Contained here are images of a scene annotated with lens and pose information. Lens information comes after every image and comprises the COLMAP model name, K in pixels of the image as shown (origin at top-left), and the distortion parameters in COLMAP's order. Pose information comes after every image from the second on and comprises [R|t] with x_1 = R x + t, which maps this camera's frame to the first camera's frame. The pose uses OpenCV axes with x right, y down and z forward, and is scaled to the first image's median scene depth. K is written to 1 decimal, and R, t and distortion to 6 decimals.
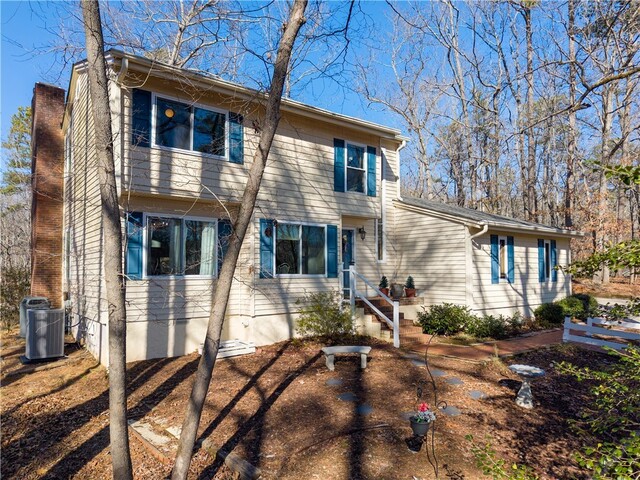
lens RADIAL K [[449.4, 0, 319.6], [0, 449.4, 241.4], [0, 0, 1]] dist [-0.000004, -0.000363]
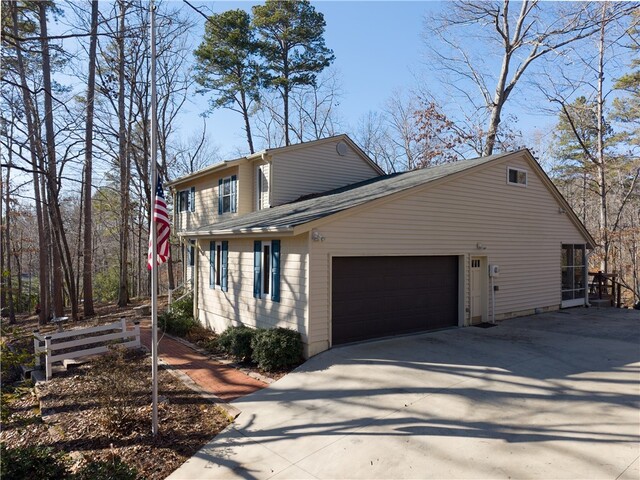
lens RADIAL K [[449.4, 0, 319.7], [0, 449.4, 242.3], [0, 0, 1]] dist [-0.000004, -0.000363]
pose [[-0.045580, -0.007748, -0.998931, 1.300555], [0.060596, 0.998107, -0.010507, 0.012662], [0.997121, -0.061010, -0.045025, 1.197711]]
